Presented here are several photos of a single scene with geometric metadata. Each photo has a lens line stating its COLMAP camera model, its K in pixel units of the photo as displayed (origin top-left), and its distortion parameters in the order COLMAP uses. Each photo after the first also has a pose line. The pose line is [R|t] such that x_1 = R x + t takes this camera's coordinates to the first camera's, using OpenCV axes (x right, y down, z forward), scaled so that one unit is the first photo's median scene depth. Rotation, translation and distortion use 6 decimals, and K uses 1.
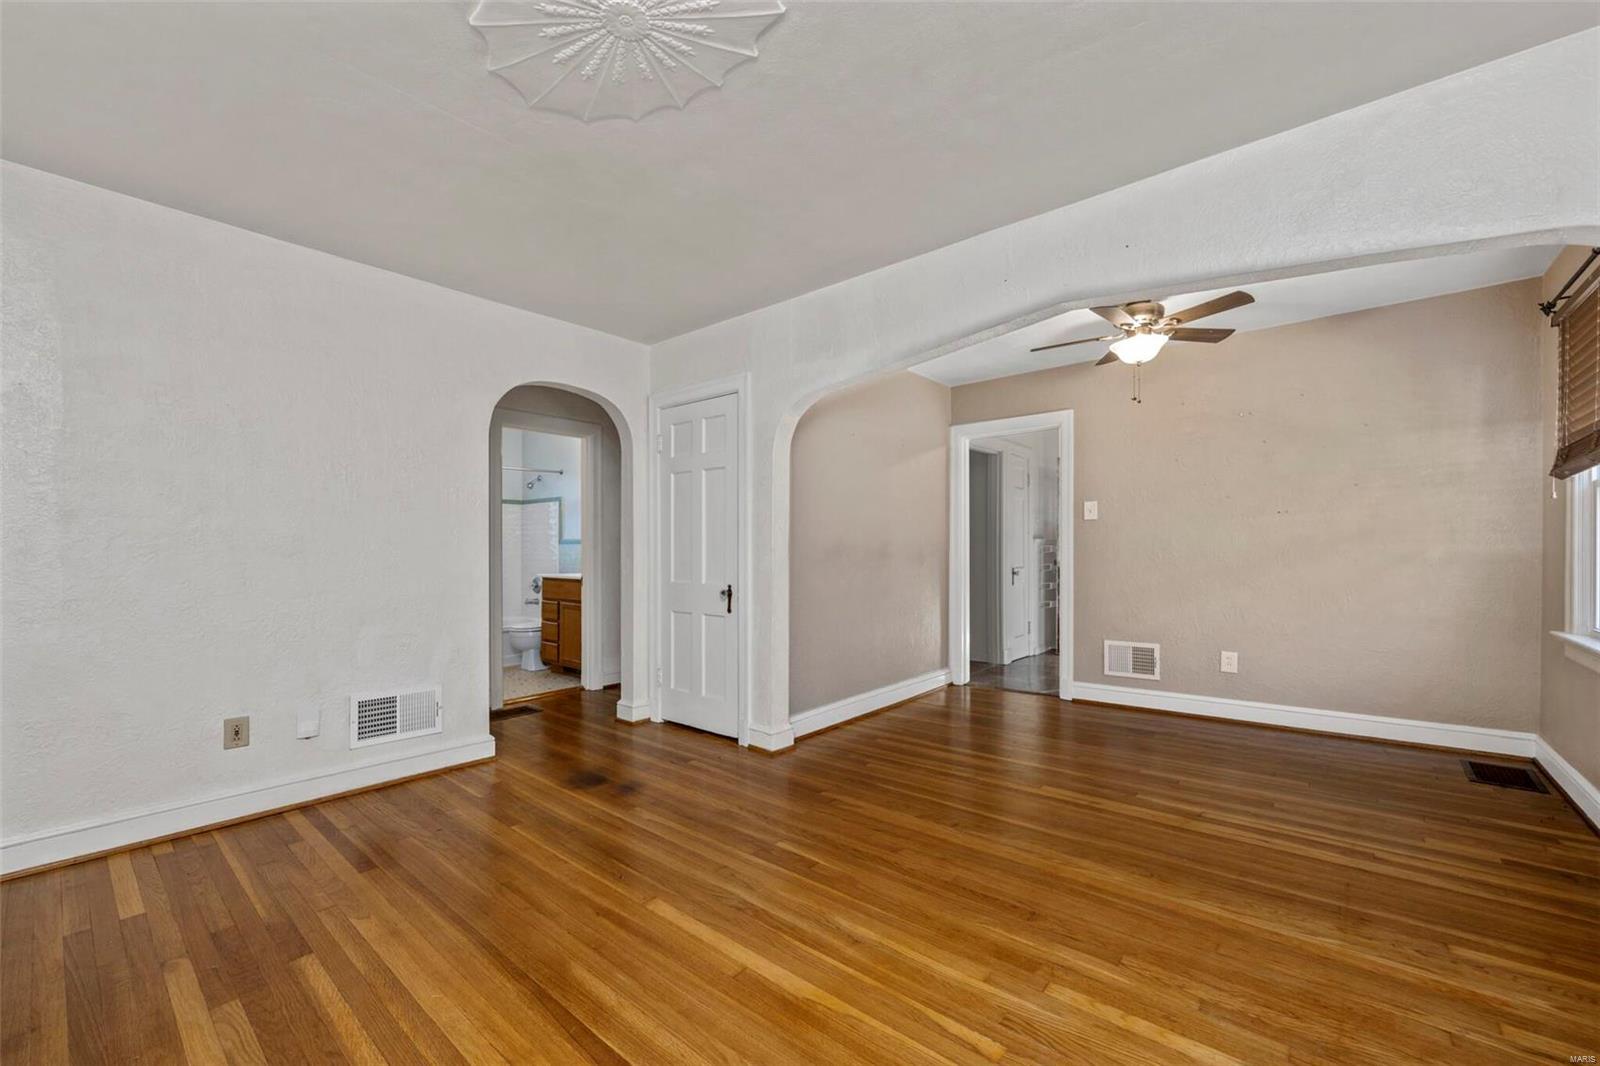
lens RADIAL K [[652.8, 0, 801.1], [0, 652.8, 544.0], [0, 0, 1]] dist [-0.007095, 0.000685]
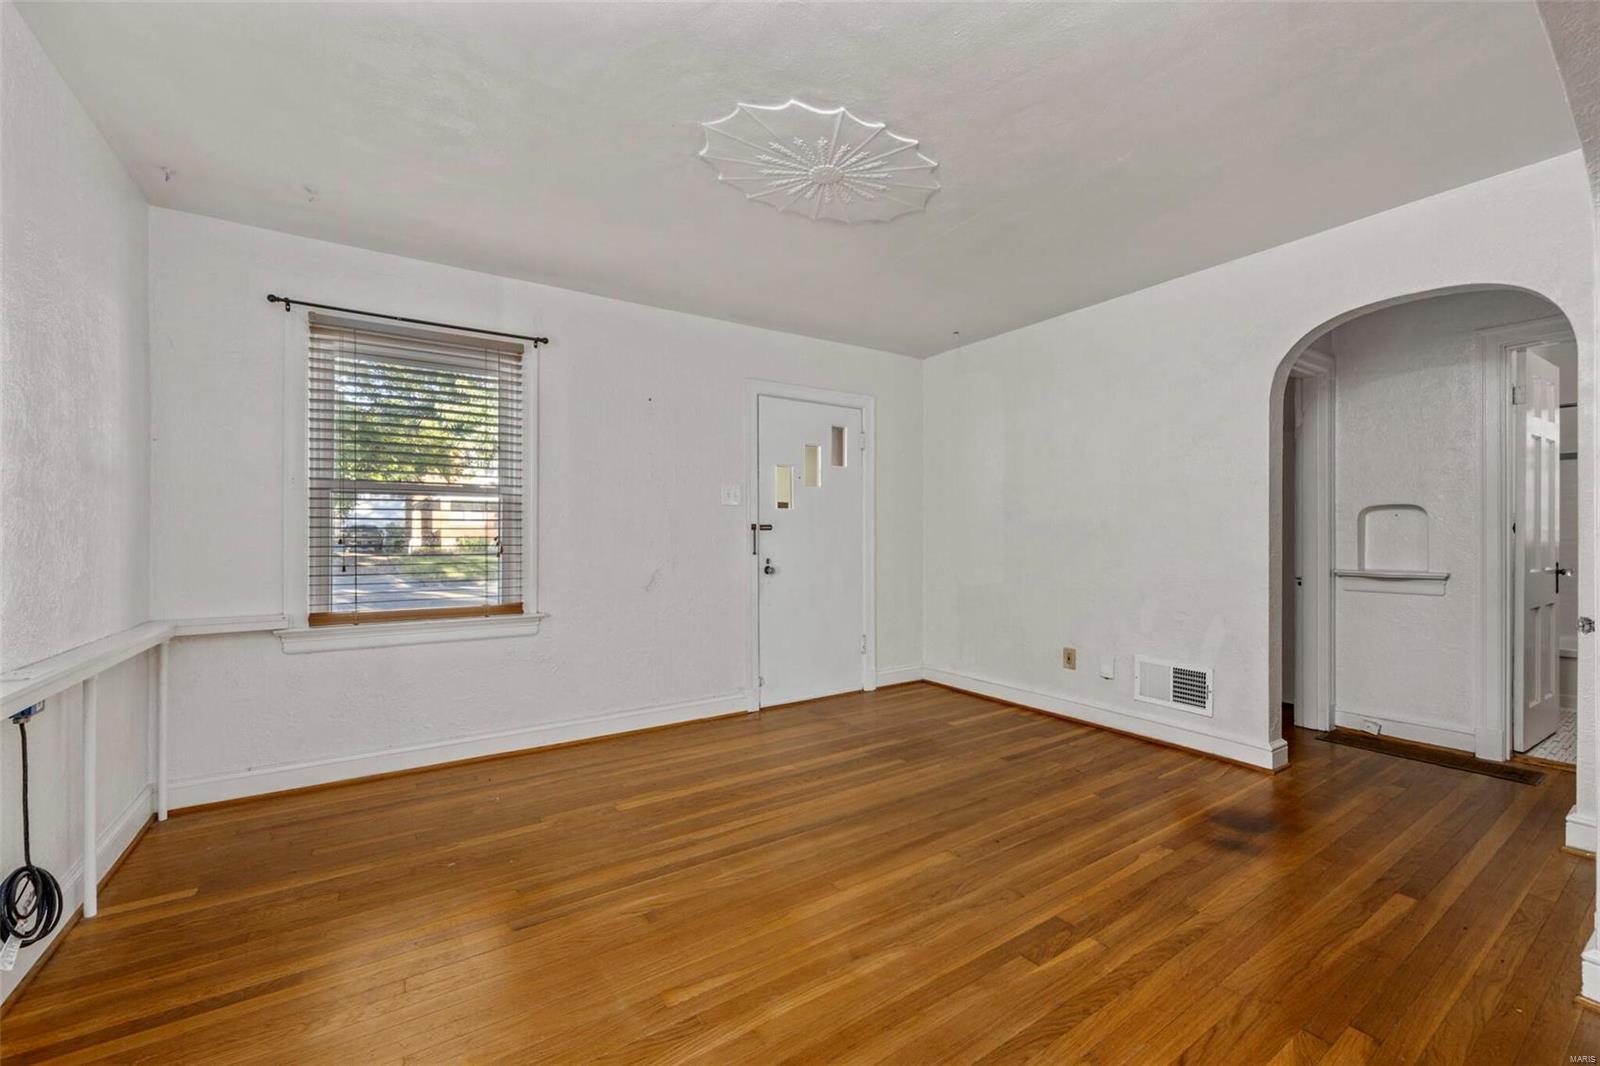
lens RADIAL K [[652.8, 0, 802.4], [0, 652.8, 533.4], [0, 0, 1]] dist [-0.007095, 0.000685]
pose [[-0.280376, 0.008293, -0.959854, 0.509040], [0.009978, 0.999934, 0.005725, -0.003730], [0.959838, -0.007972, -0.280441, 0.605252]]
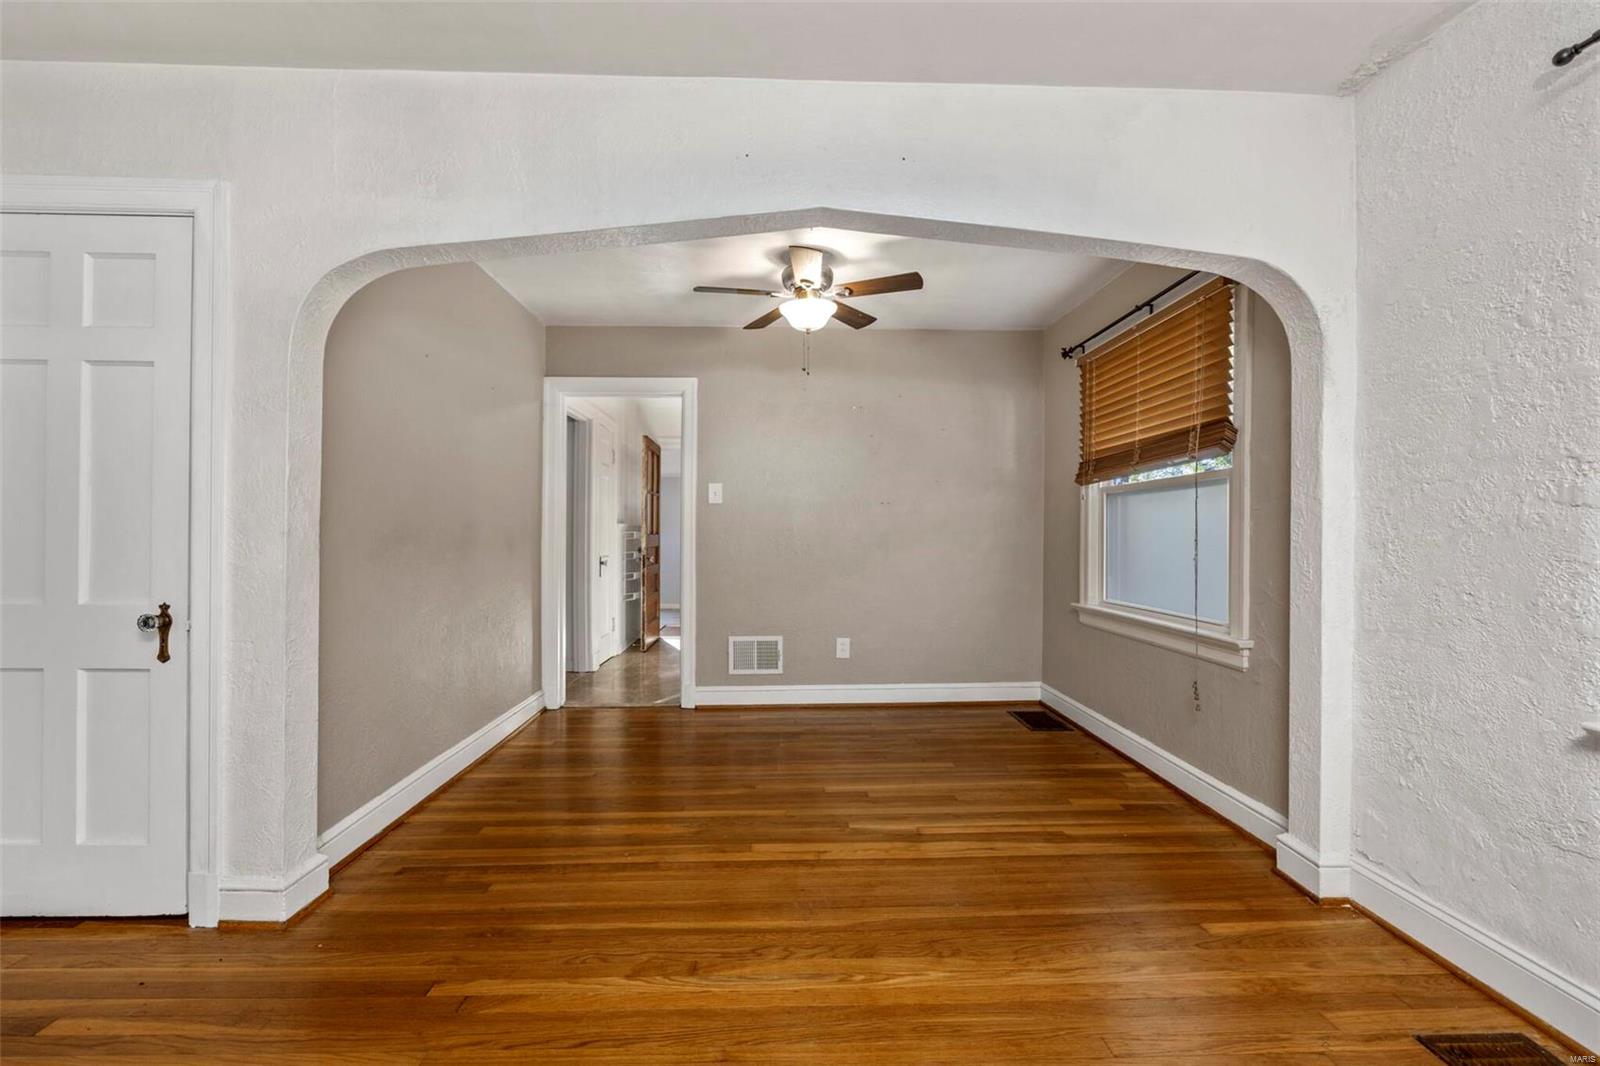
lens RADIAL K [[652.8, 0, 812.8], [0, 652.8, 533.1], [0, 0, 1]] dist [-0.007095, 0.000685]
pose [[0.741015, 0.010691, 0.671403, -0.081253], [-0.014462, 0.999895, 0.000039, 0.002358], [-0.671333, -0.009739, 0.741092, 0.334177]]
